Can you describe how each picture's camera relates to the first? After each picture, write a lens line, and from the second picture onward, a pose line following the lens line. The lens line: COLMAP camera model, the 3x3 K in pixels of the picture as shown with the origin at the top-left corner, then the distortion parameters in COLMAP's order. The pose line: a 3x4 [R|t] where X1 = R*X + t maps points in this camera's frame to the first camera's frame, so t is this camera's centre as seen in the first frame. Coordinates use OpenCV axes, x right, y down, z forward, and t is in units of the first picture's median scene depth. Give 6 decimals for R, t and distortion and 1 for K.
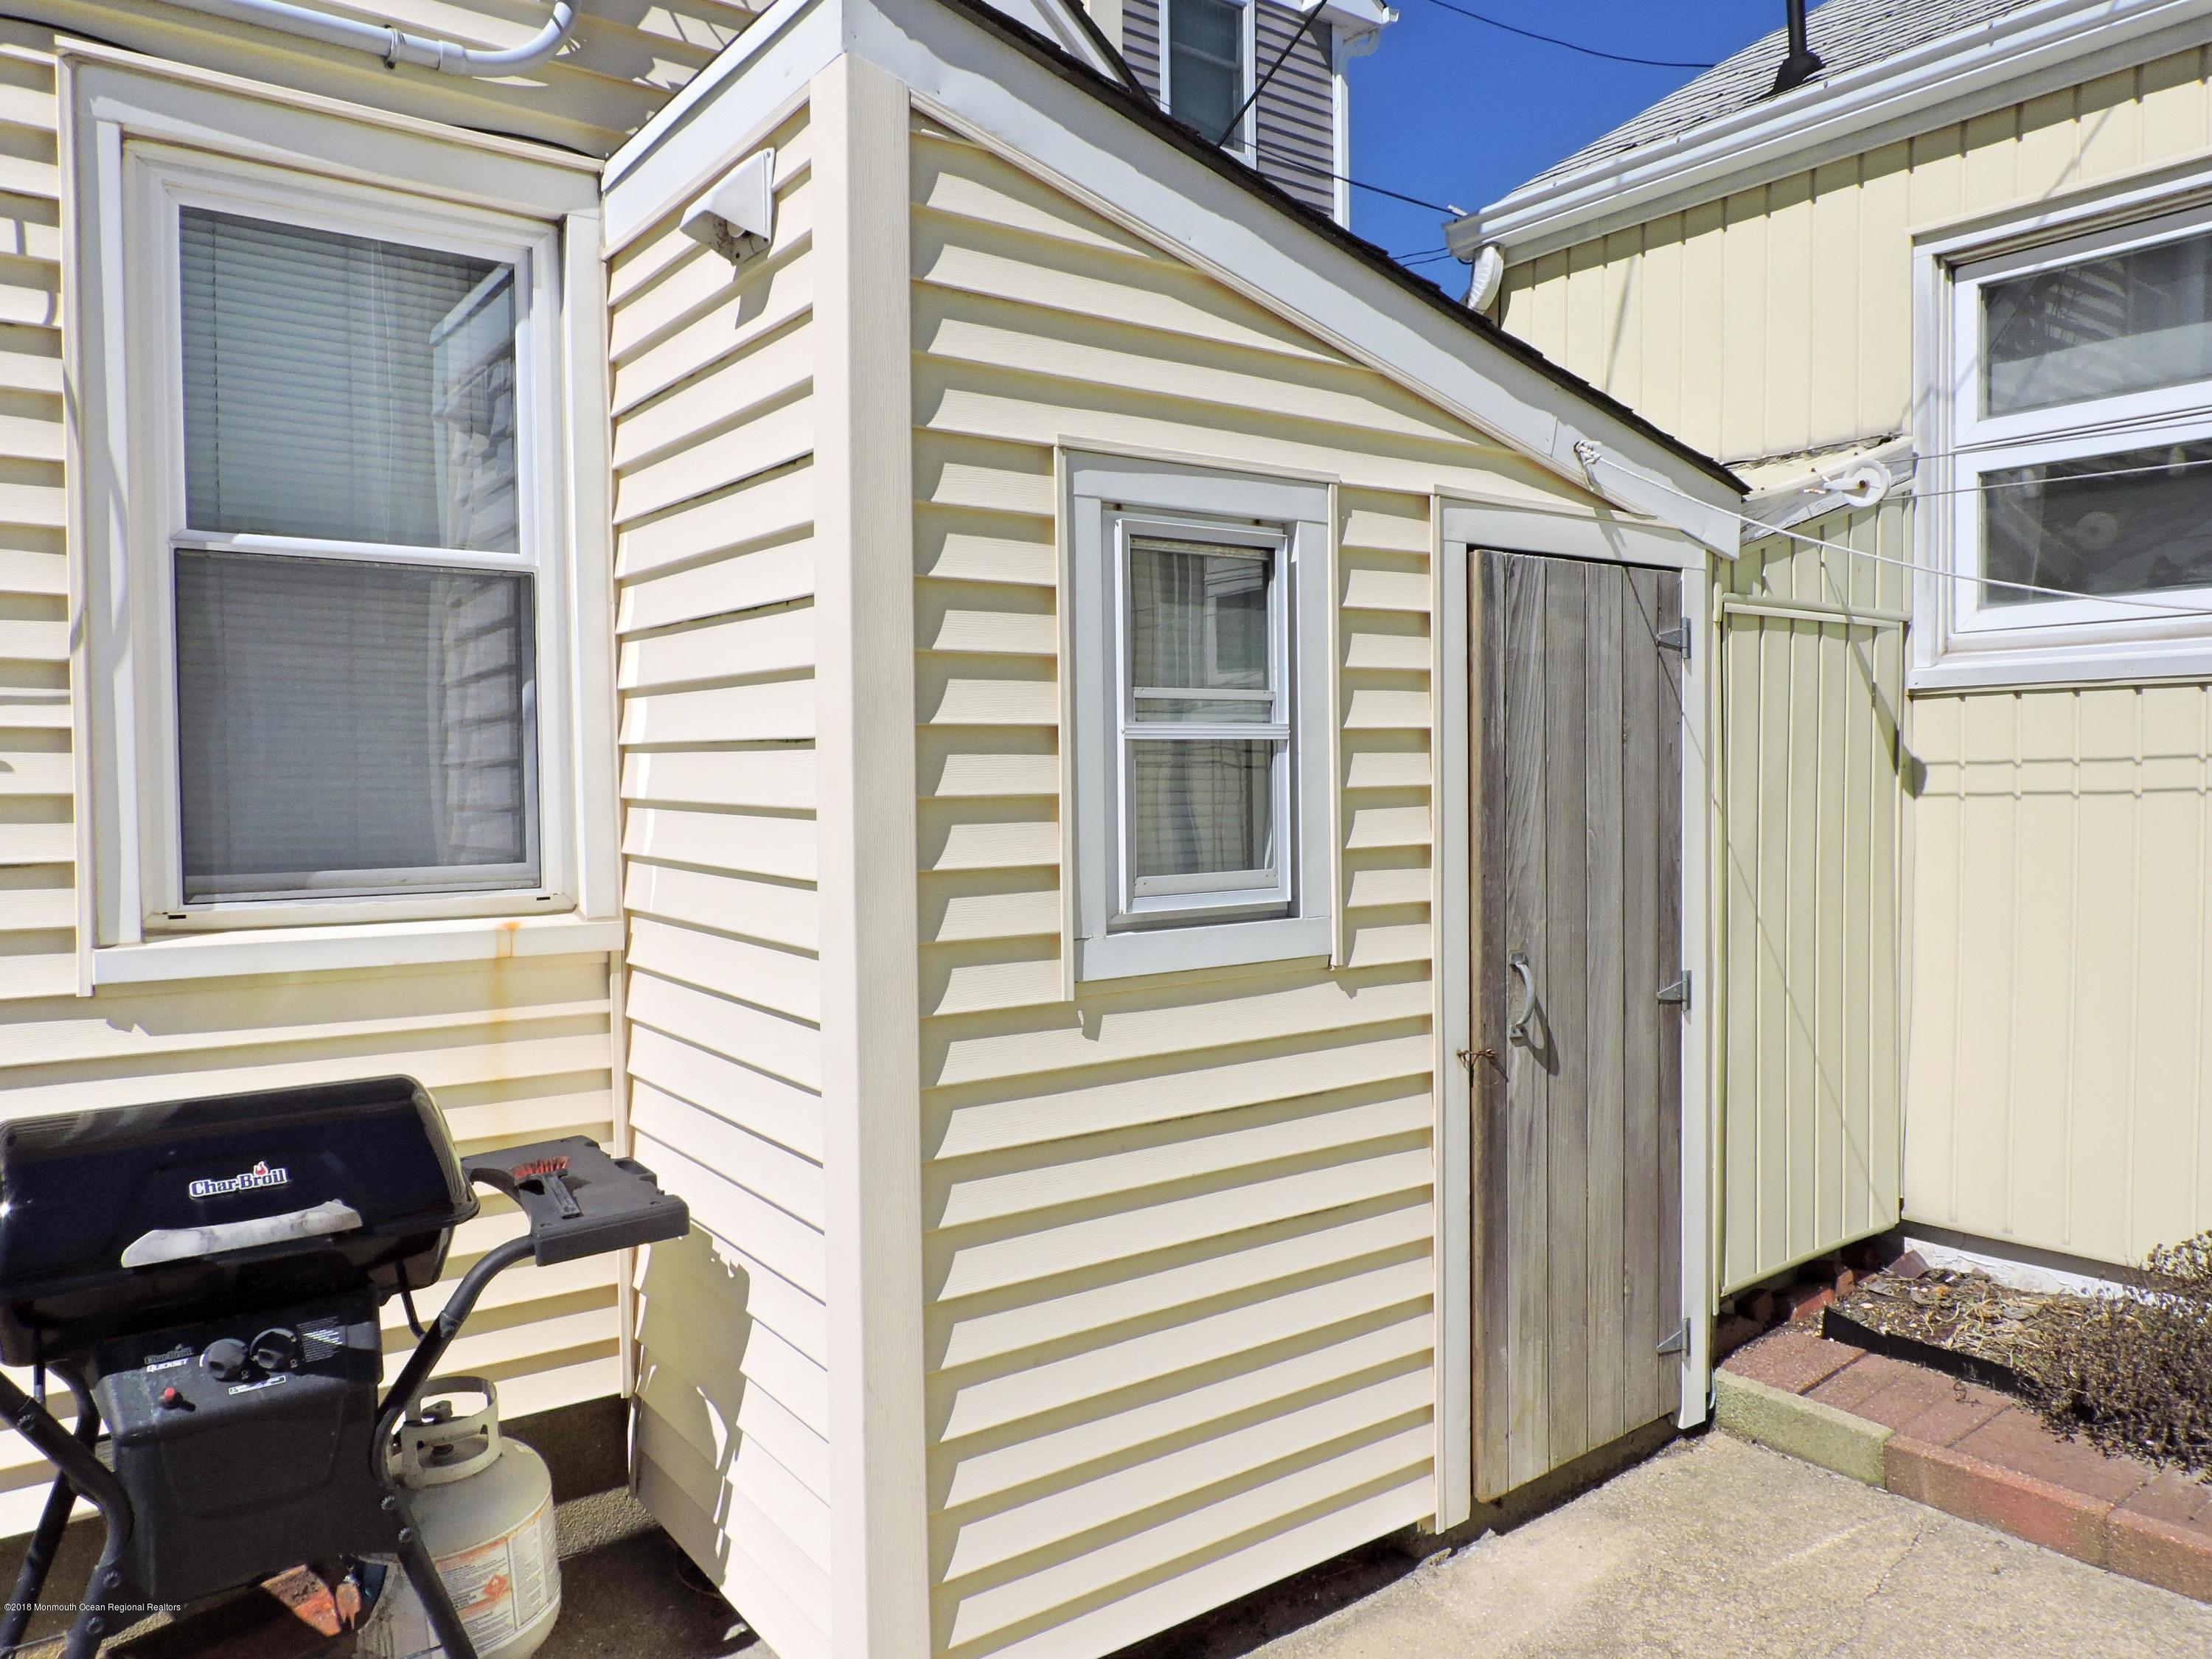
lens RADIAL K [[1542.1, 0, 1108.0], [0, 1542.1, 813.0], [0, 0, 1]] dist [0.003264, 0.000550]
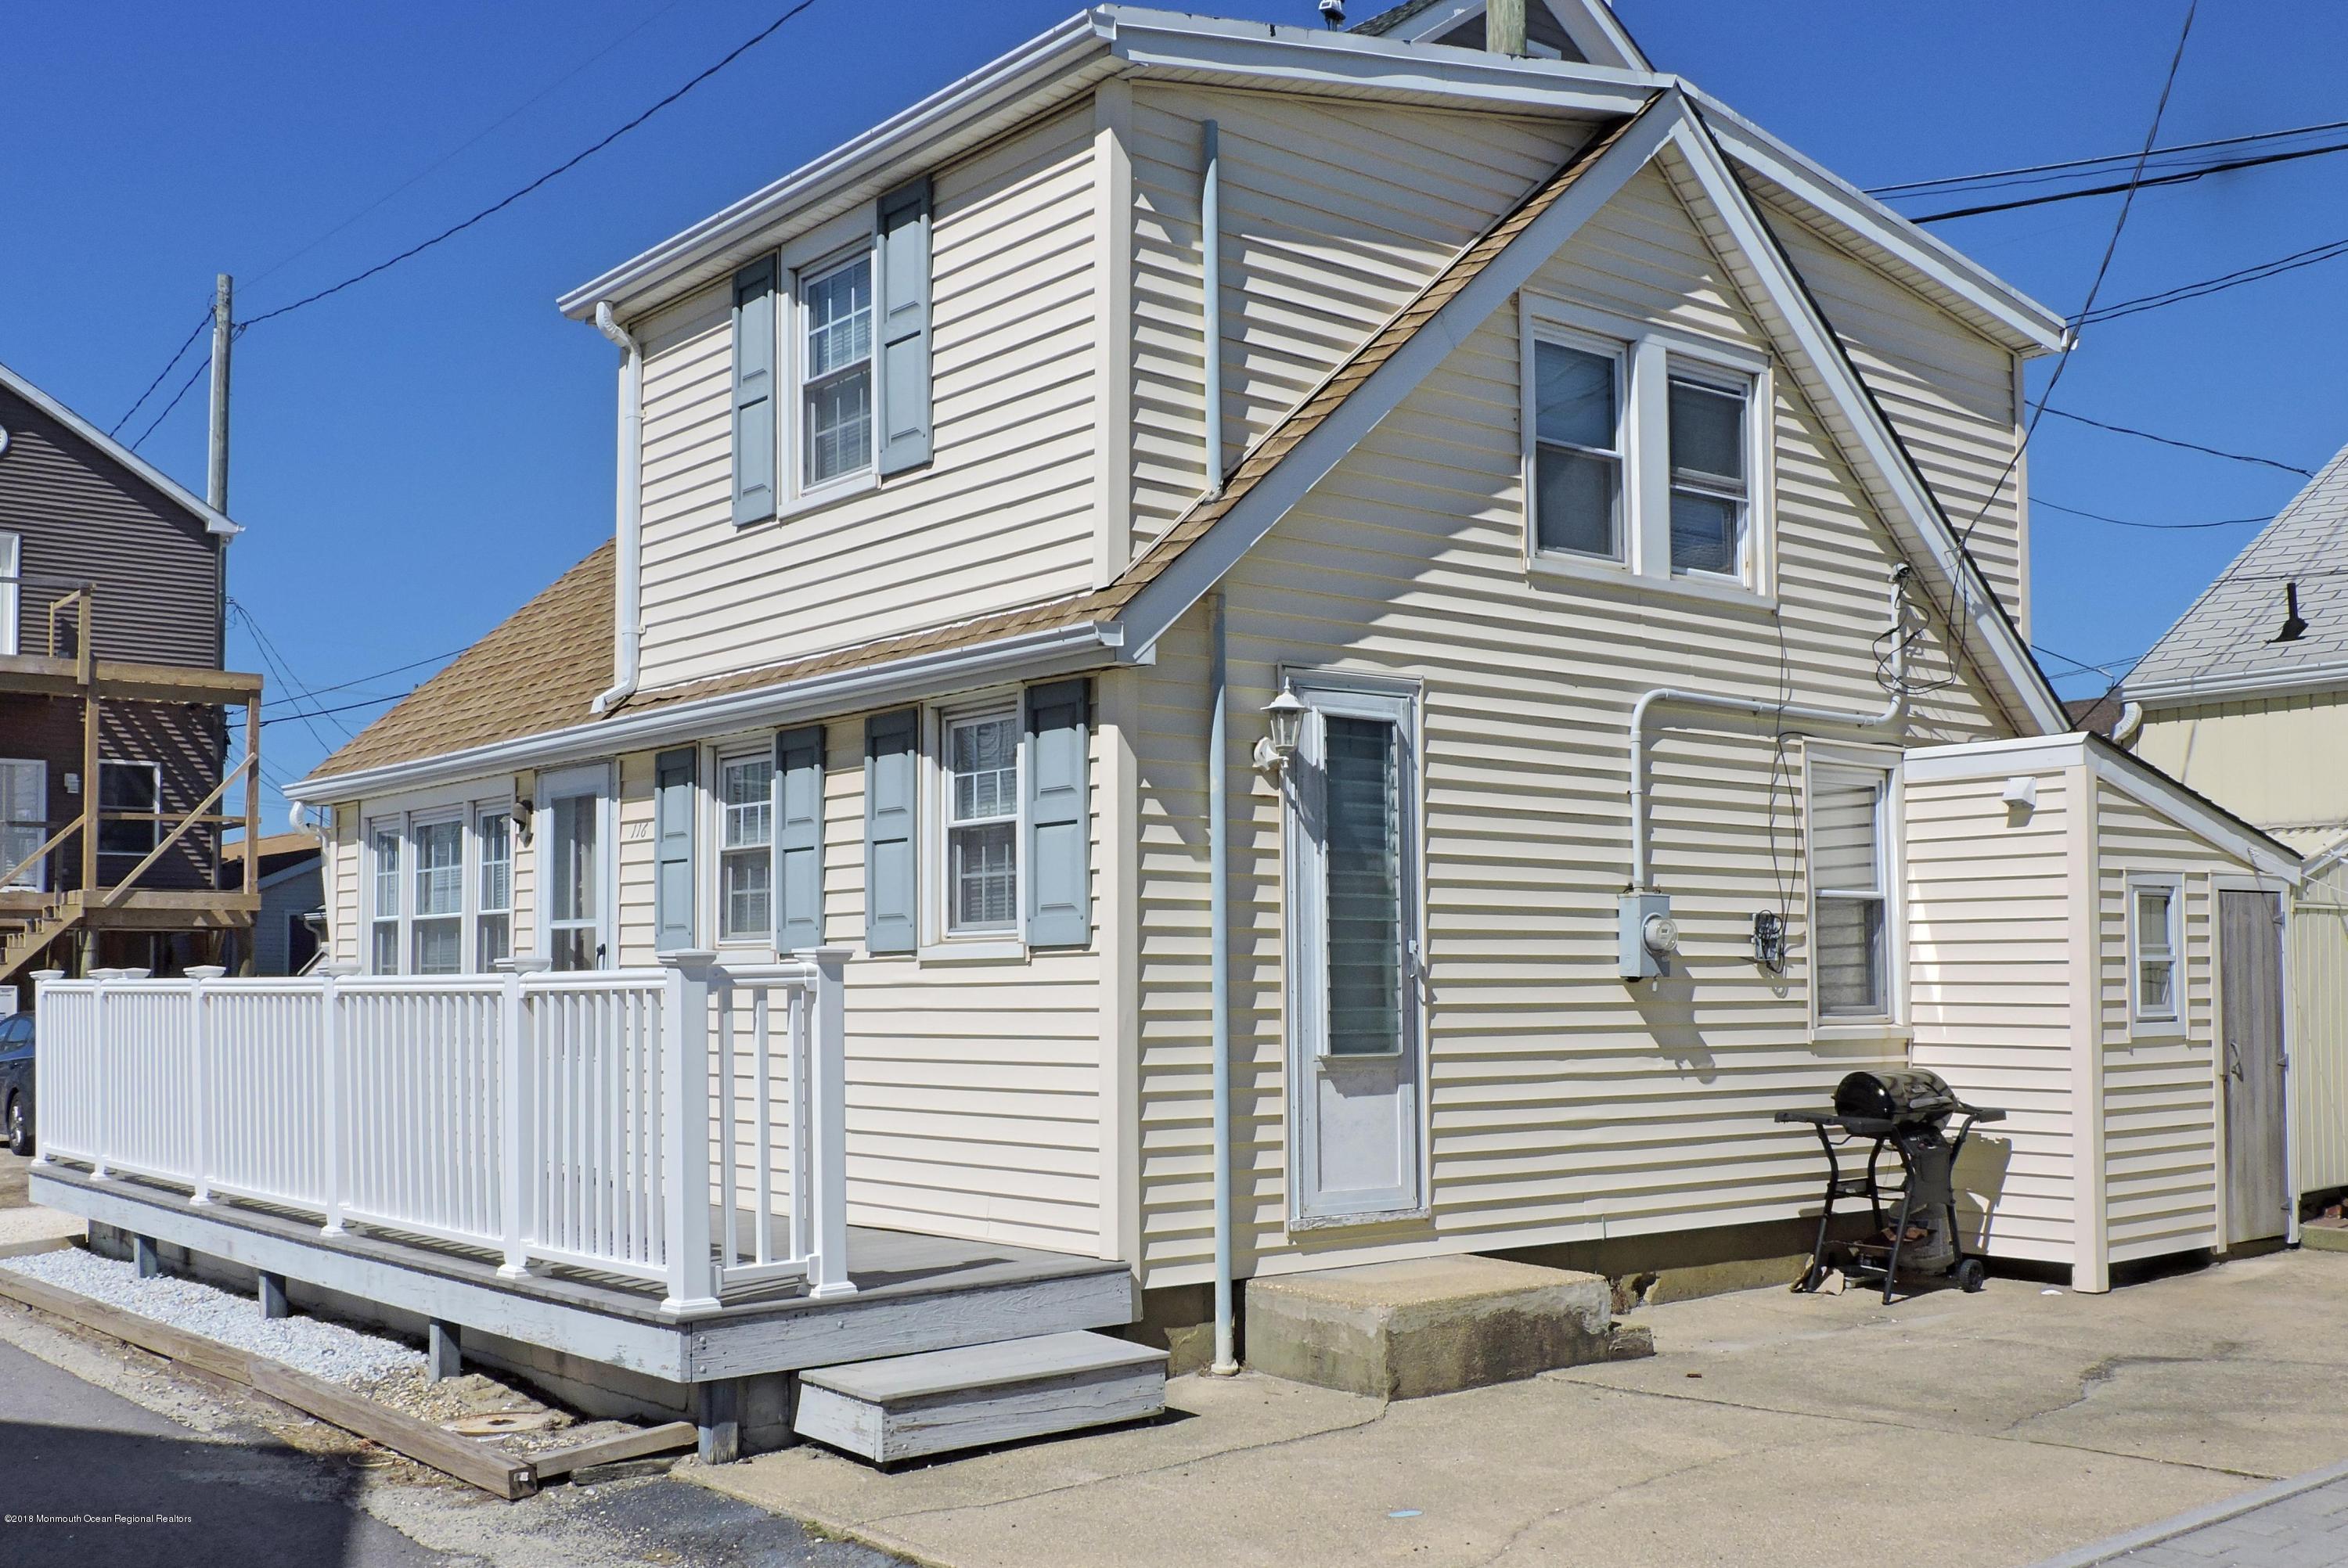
lens RADIAL K [[2280.7, 0, 1174.8], [0, 2280.7, 887.1], [0, 0, 1]] dist [0.012420, 0.000000]
pose [[0.998616, 0.002977, 0.052514, -1.853029], [0.000743, 0.997499, -0.070676, 0.110299], [-0.052593, 0.070617, 0.996116, -2.988564]]
